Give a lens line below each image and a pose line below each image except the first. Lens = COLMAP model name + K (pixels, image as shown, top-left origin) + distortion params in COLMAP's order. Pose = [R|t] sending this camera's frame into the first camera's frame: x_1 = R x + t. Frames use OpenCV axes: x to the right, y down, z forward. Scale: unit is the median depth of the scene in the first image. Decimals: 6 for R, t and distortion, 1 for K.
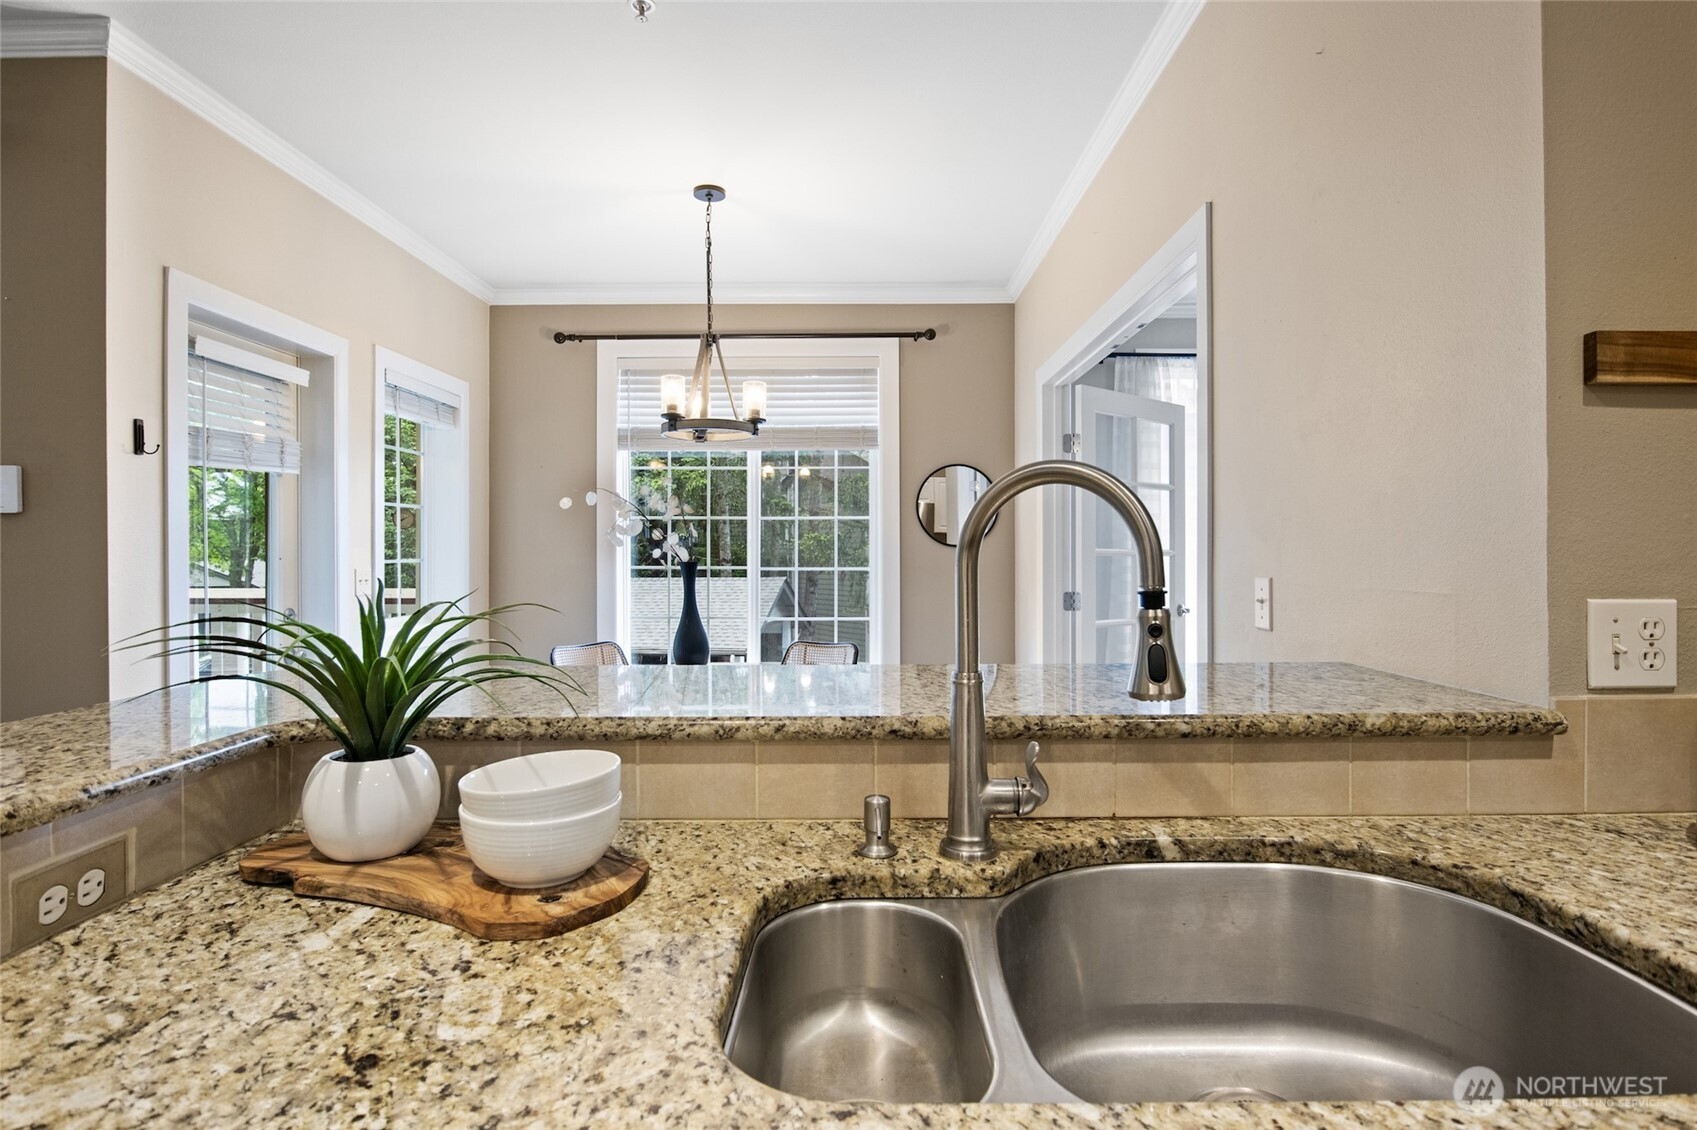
lens RADIAL K [[843.3, 0, 844.2], [0, 843.3, 560.1], [0, 0, 1]] dist [-0.010301, -0.001008]
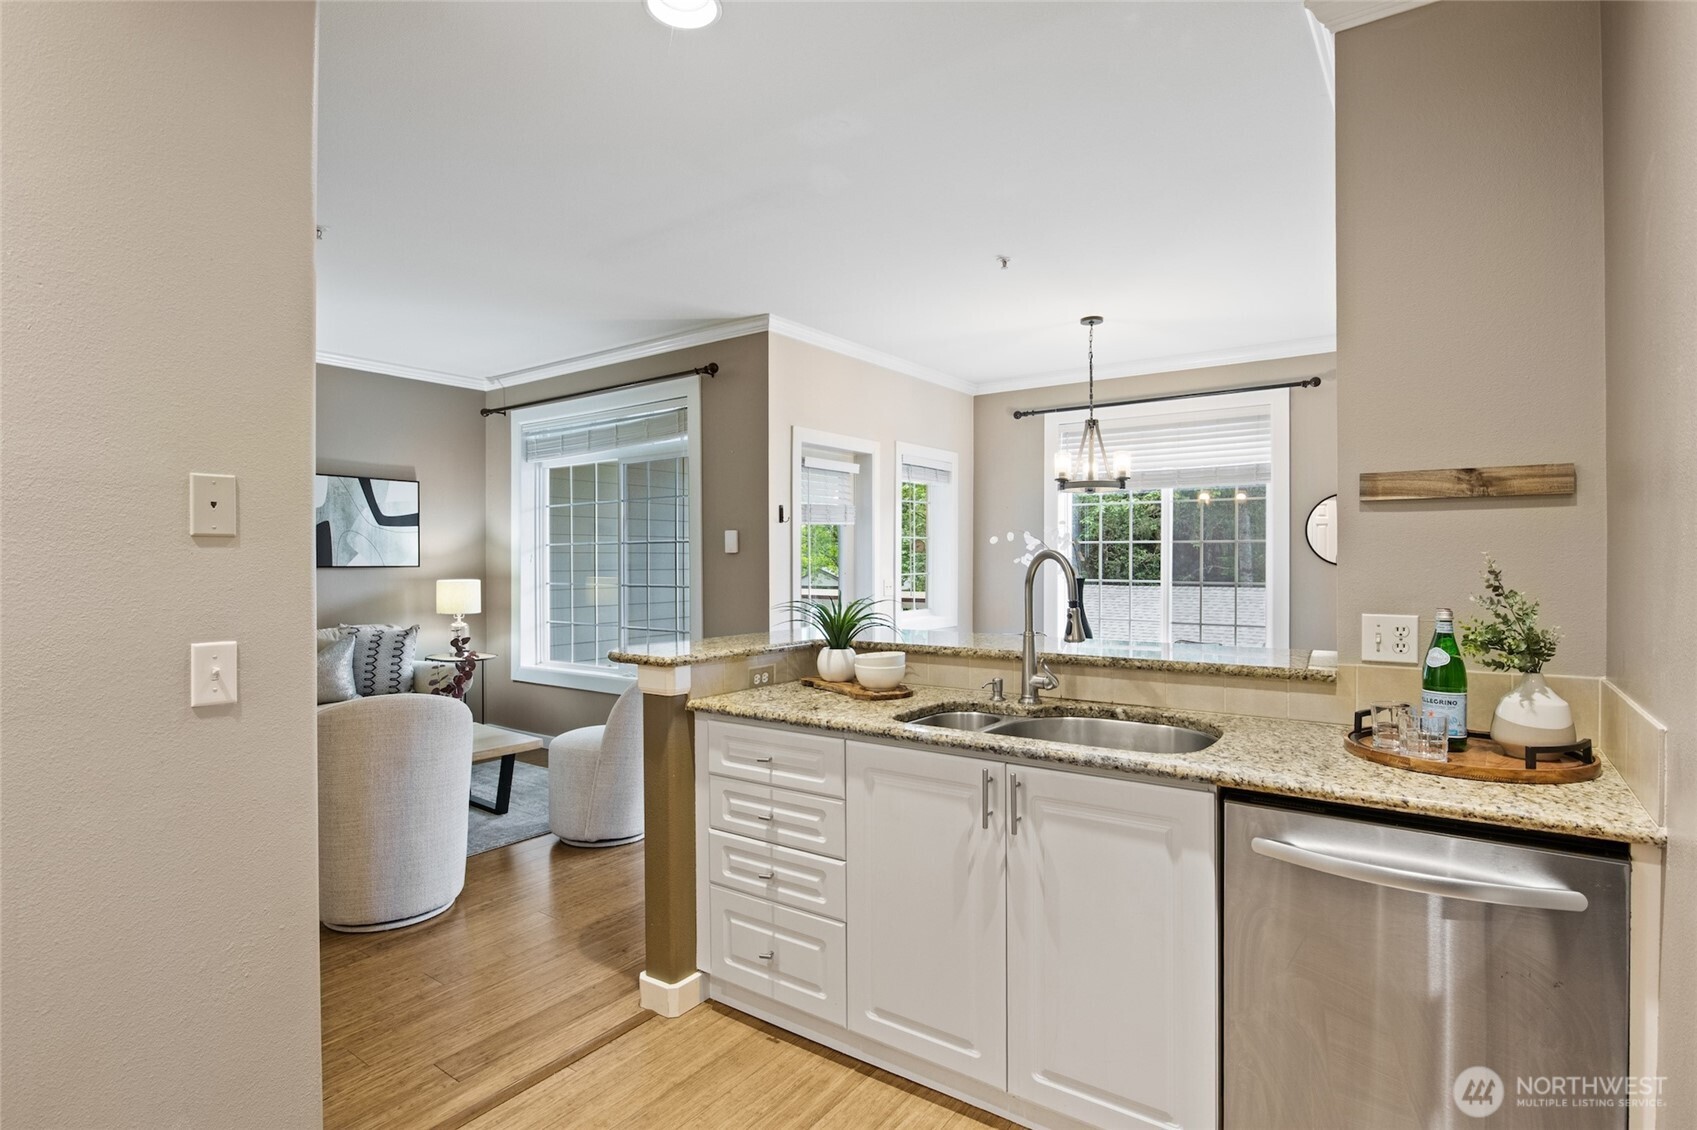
lens RADIAL K [[850.3, 0, 865.4], [0, 850.3, 561.9], [0, 0, 1]] dist [-0.006441, -0.002333]
pose [[0.821125, 0.003655, -0.570737, 0.890401], [-0.007476, 0.999963, -0.004352, -0.045140], [0.570700, 0.007841, 0.821122, -1.021787]]
